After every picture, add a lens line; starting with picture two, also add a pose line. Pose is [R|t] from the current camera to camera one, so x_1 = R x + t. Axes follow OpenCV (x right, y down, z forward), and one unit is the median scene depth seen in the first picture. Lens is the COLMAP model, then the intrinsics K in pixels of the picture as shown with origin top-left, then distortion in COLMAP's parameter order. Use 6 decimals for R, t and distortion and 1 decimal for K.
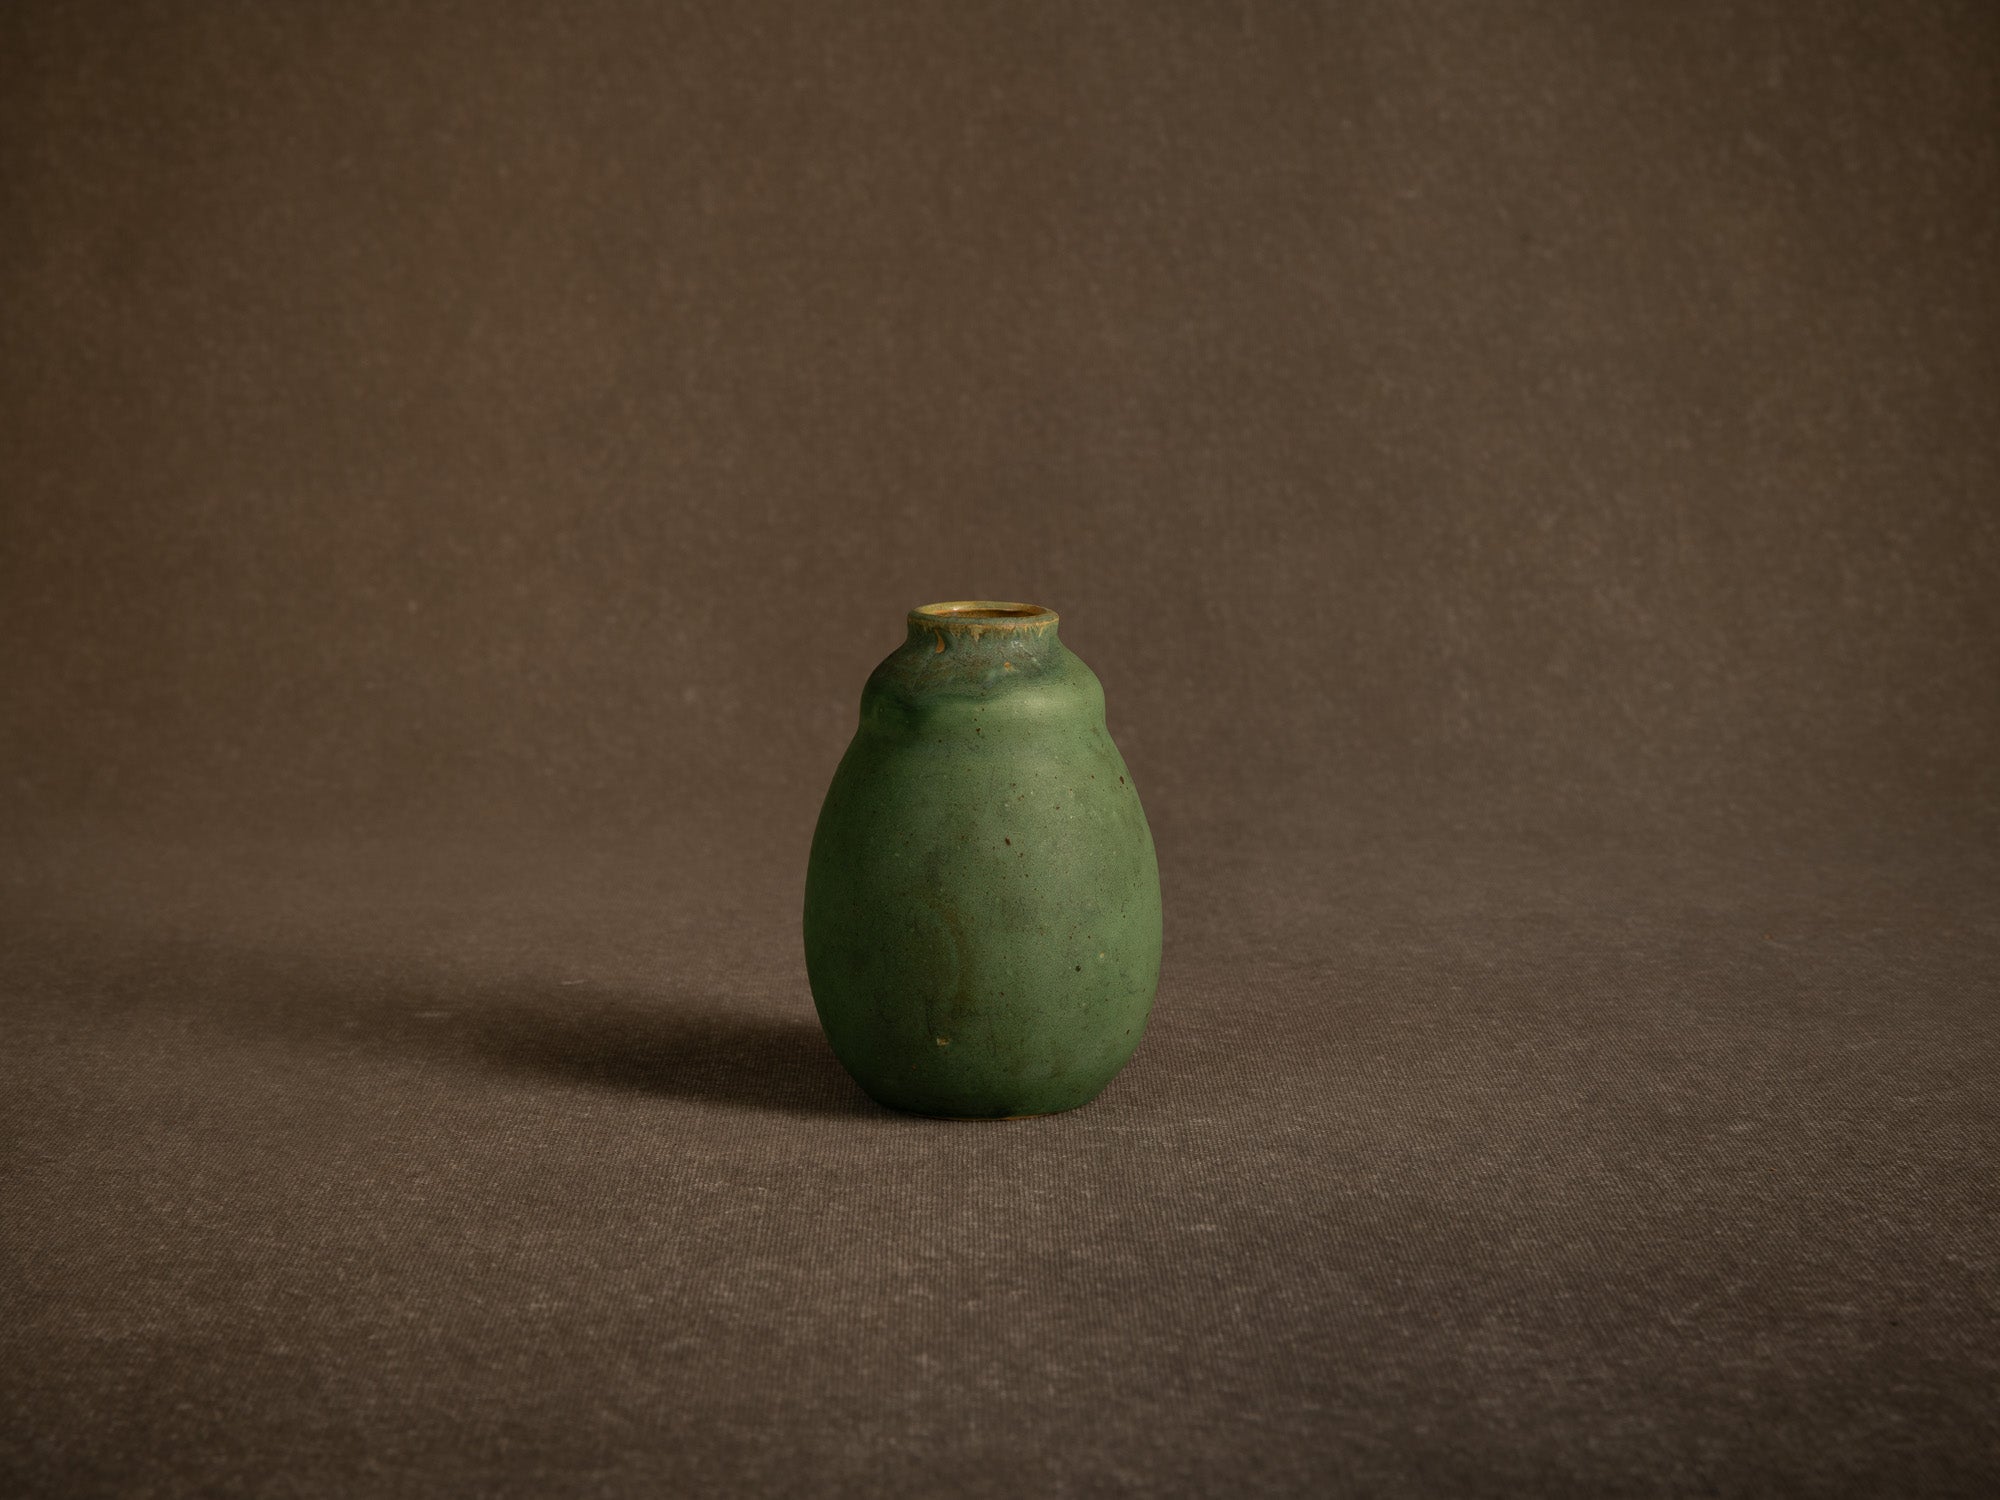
lens RADIAL K [[3889.7, 0, 1000.0], [0, 3889.7, 750.0], [0, 0, 1]] dist [-0.046511, 0.096220]
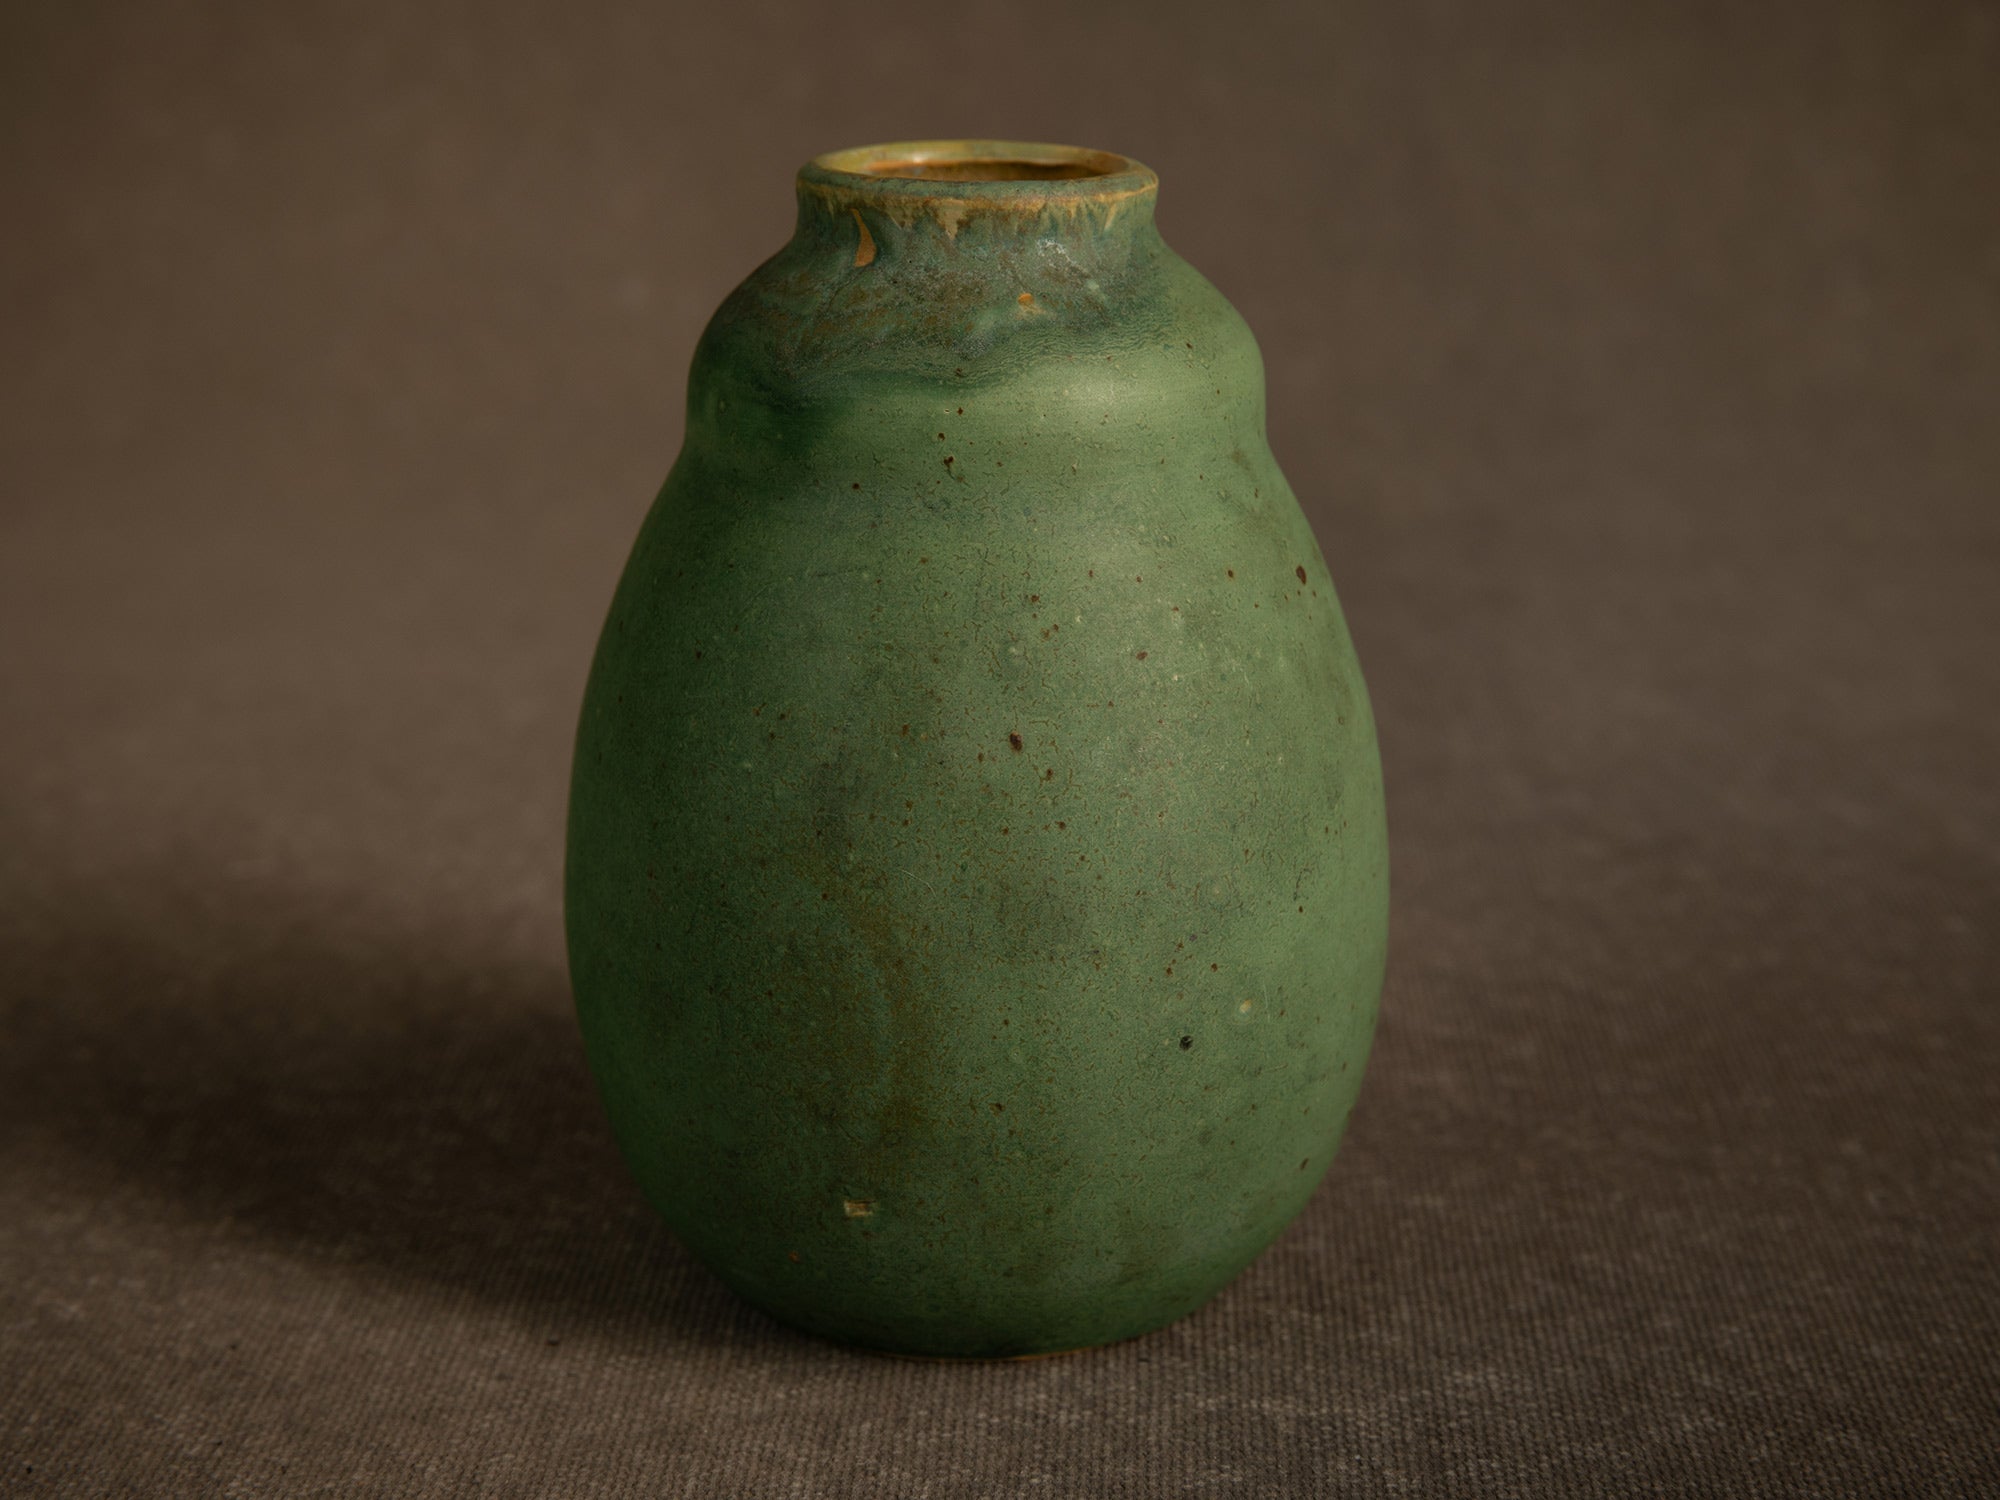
lens RADIAL K [[3639.0, 0, 1000.0], [0, 3639.0, 750.0], [0, 0, 1]] dist [-0.004402, 0.050500]
pose [[0.998621, 0.015351, -0.050198, 0.019152], [-0.008972, 0.992128, 0.124903, -0.022588], [0.051720, -0.124280, 0.990898, 0.617042]]
